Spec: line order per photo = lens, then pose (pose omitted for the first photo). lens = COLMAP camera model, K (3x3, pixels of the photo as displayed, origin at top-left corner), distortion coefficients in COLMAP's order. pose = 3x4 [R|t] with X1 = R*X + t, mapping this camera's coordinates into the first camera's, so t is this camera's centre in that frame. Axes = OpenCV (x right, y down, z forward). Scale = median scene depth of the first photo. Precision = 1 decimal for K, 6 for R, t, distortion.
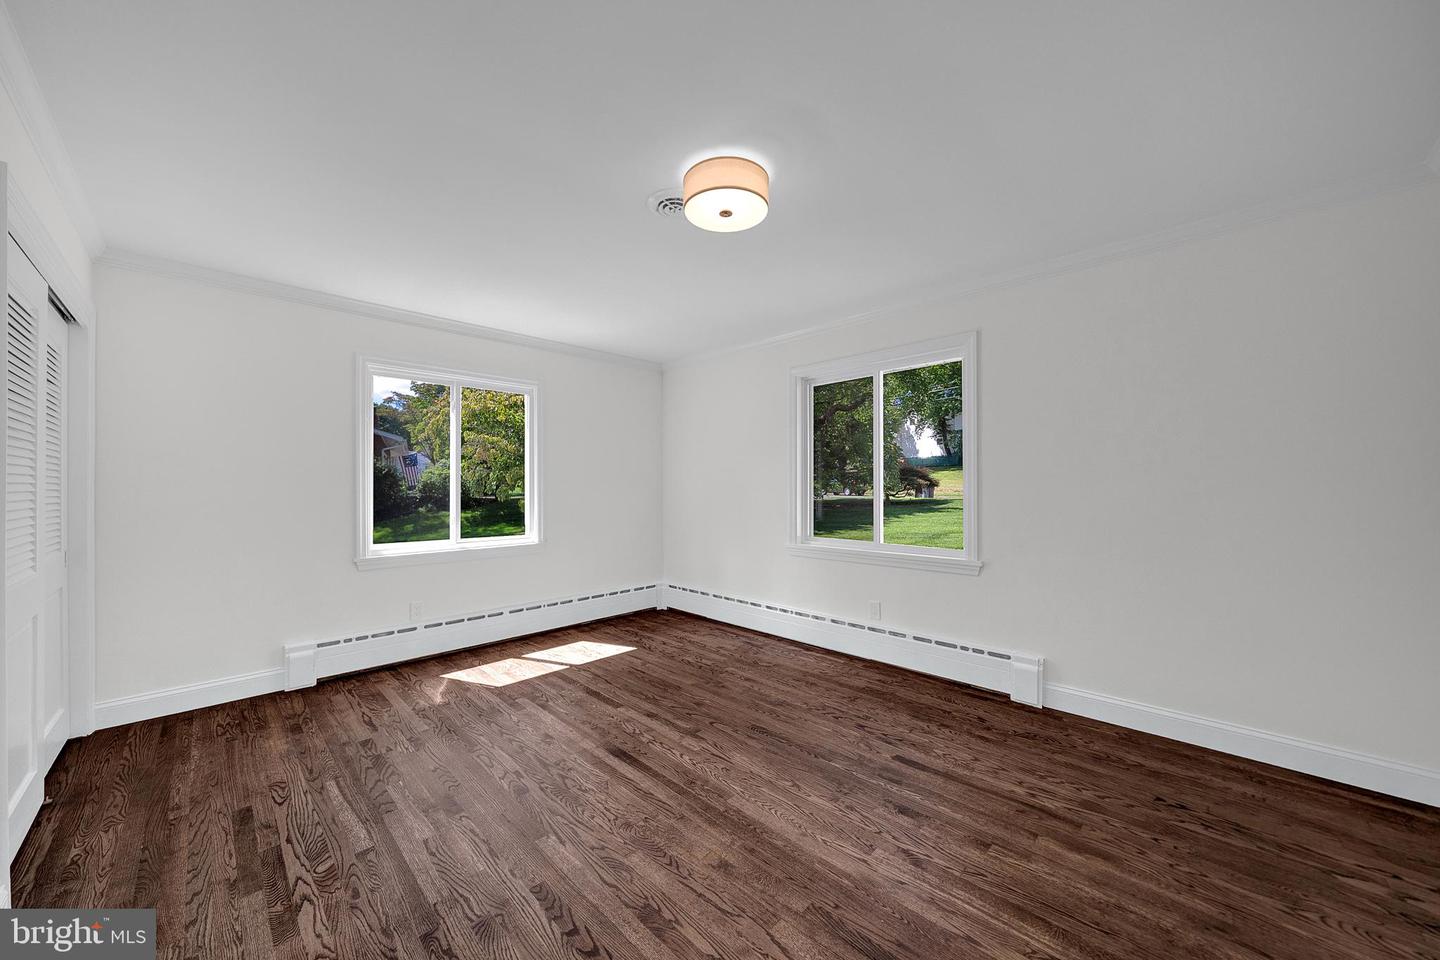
lens RADIAL K [[497.6, 0, 720.2], [0, 497.6, 487.0], [0, 0, 1]] dist [-0.007474, 0.000169]
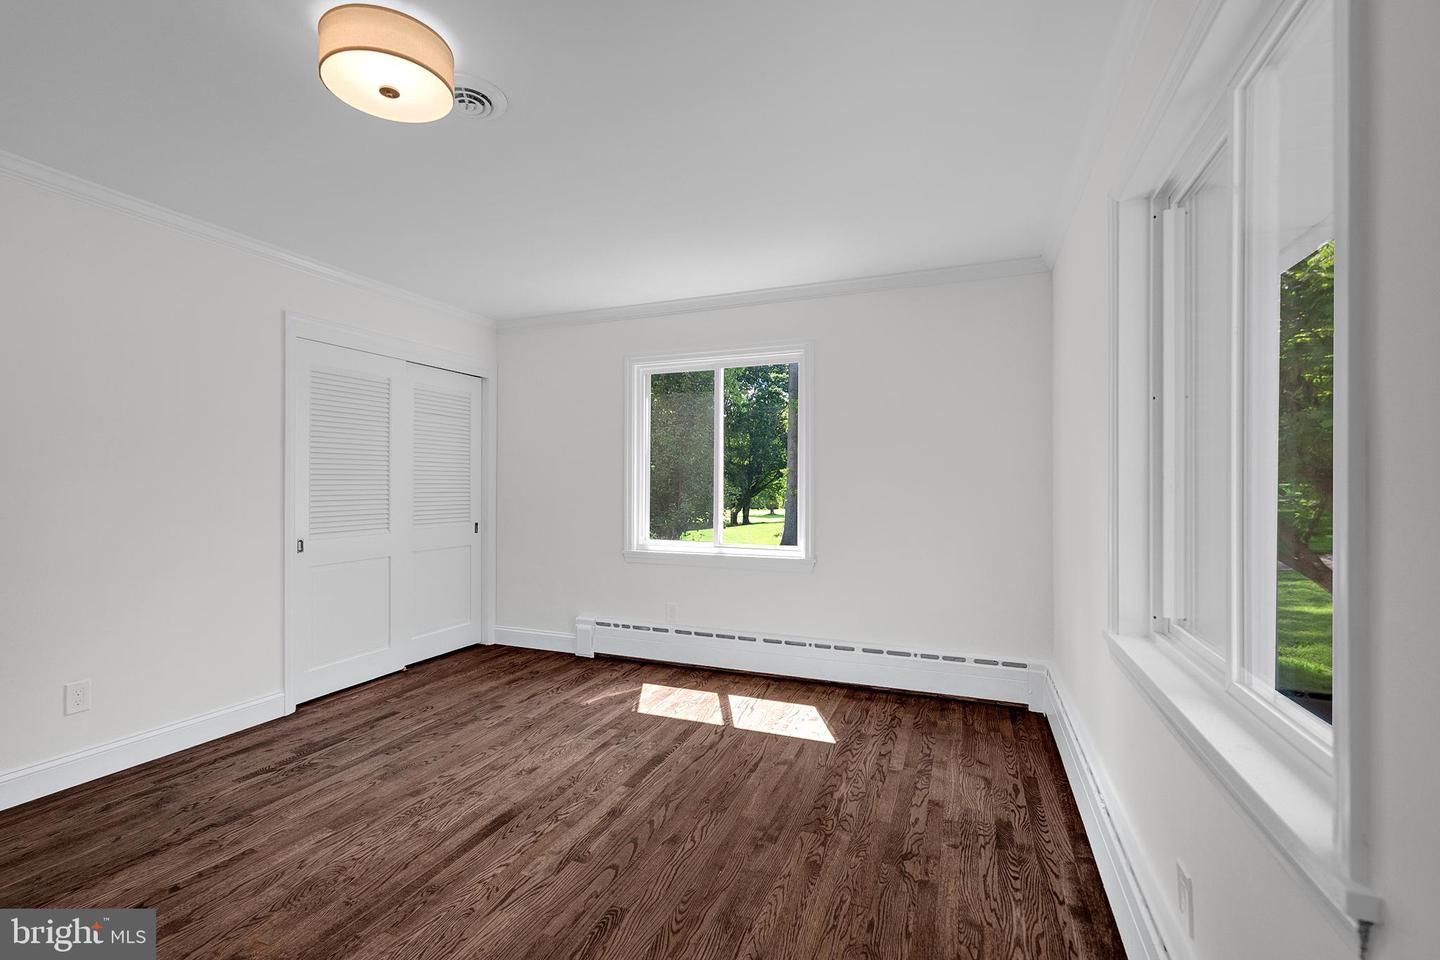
lens RADIAL K [[651.4, 0, 722.3], [0, 651.4, 475.1], [0, 0, 1]] dist [-0.001968, -0.000427]
pose [[0.387377, -0.009554, -0.921872, 0.684216], [-0.005719, 0.999902, -0.012765, 0.002104], [0.921903, 0.010217, 0.387285, 0.711183]]
